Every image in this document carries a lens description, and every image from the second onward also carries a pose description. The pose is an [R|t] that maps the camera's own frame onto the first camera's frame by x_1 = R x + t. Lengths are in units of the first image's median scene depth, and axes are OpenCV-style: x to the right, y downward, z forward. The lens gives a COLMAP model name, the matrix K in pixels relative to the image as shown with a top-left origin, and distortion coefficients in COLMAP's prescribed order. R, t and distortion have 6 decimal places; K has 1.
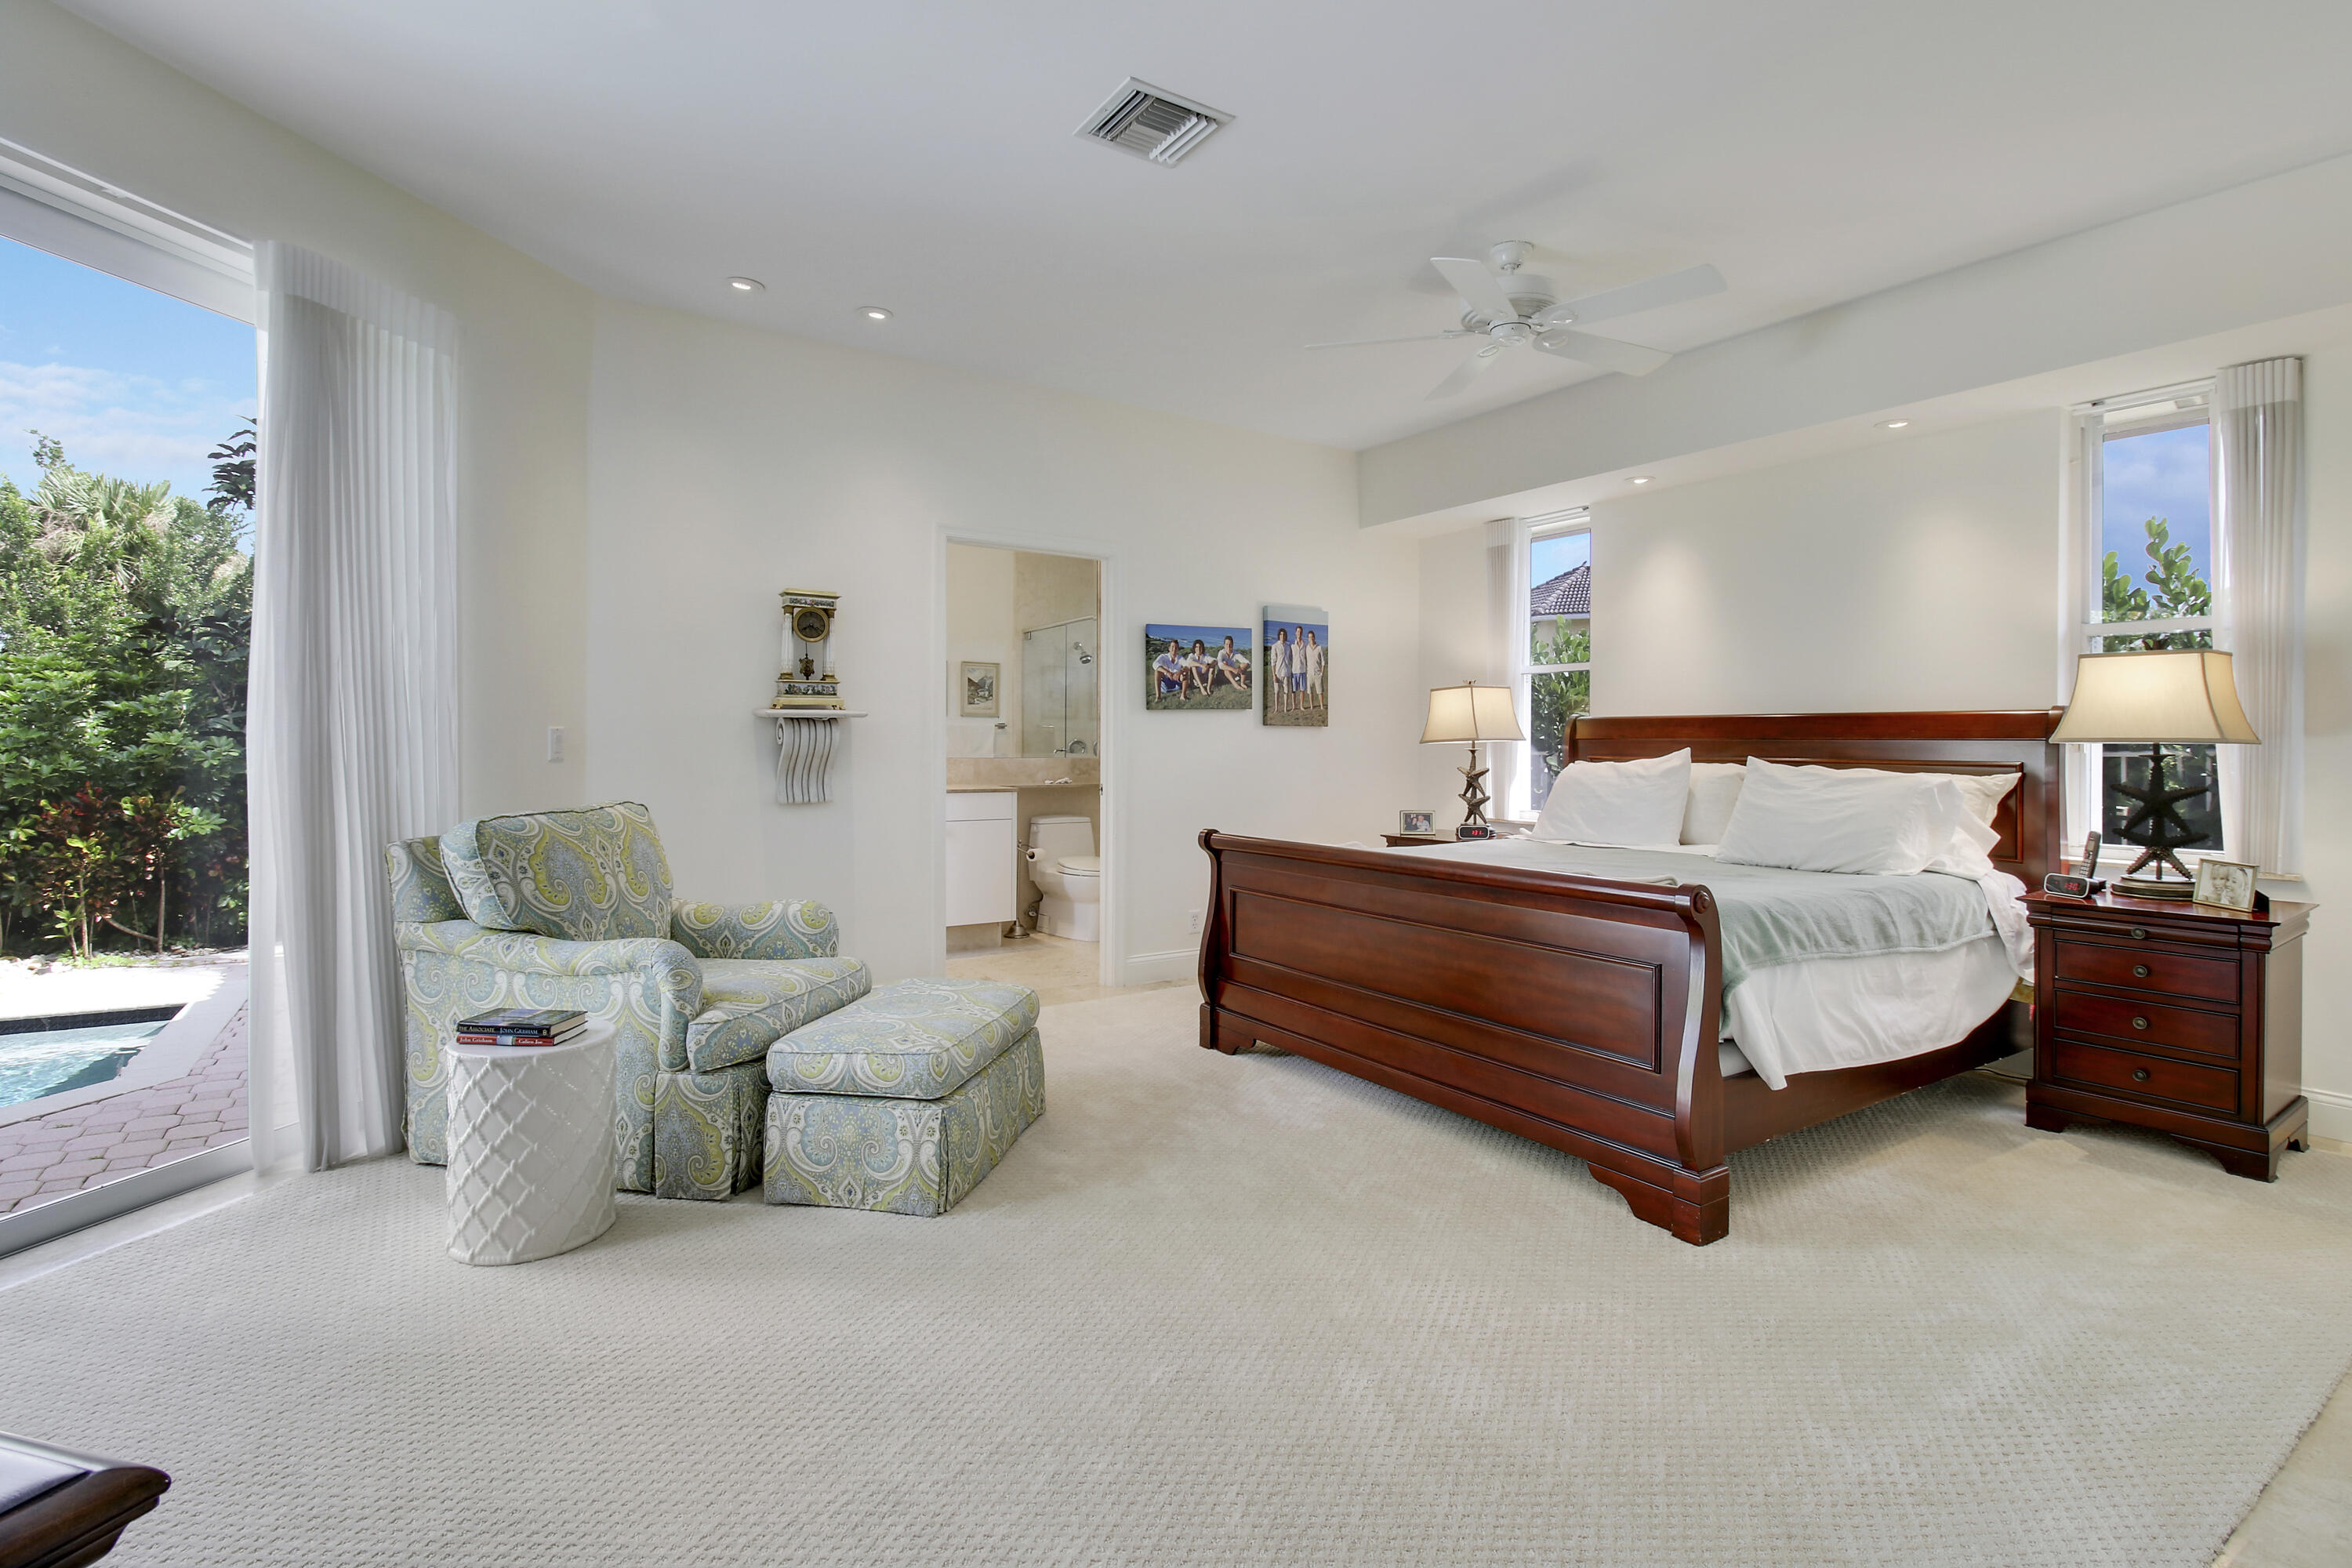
lens RADIAL K [[1130.1, 0, 1213.7], [0, 1130.1, 757.0], [0, 0, 1]] dist [-0.000933, -0.000425]
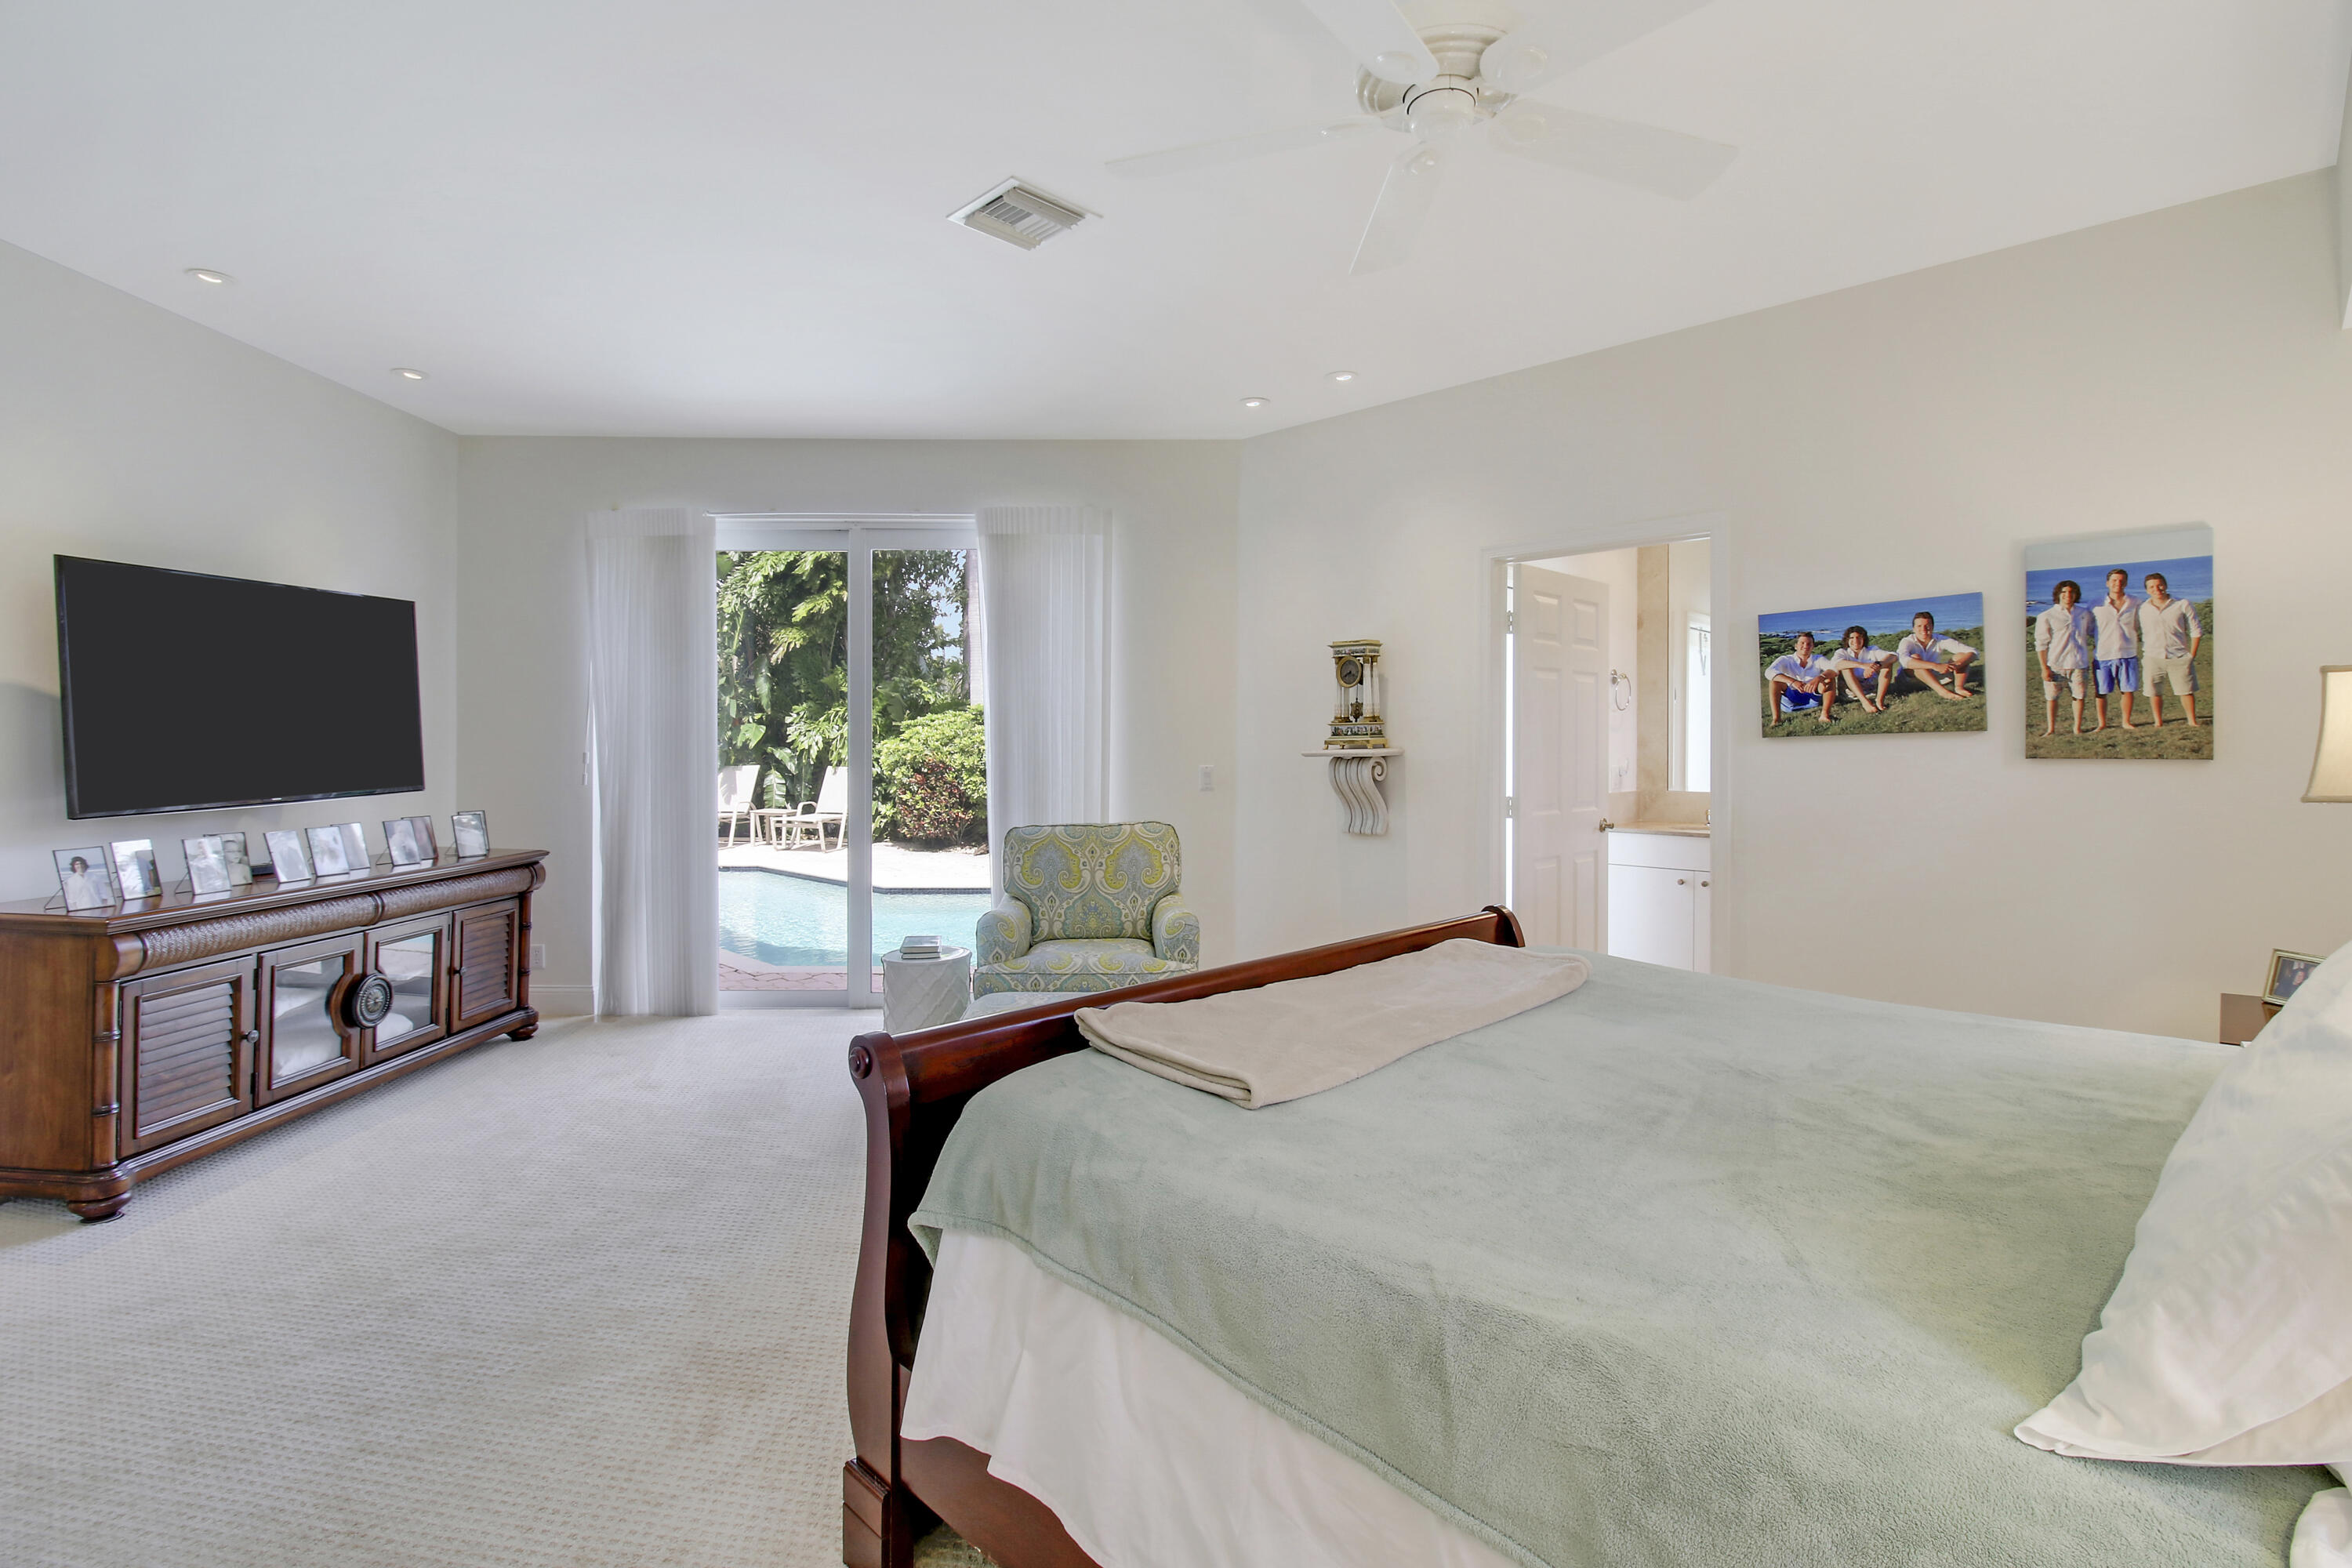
lens RADIAL K [[1130.1, 0, 1213.7], [0, 1130.1, 757.0], [0, 0, 1]] dist [-0.000933, -0.000425]
pose [[0.189370, 0.002223, -0.981903, 0.547801], [-0.010464, 0.999945, 0.000246, -0.025987], [0.981850, 0.010228, 0.189383, 0.522394]]
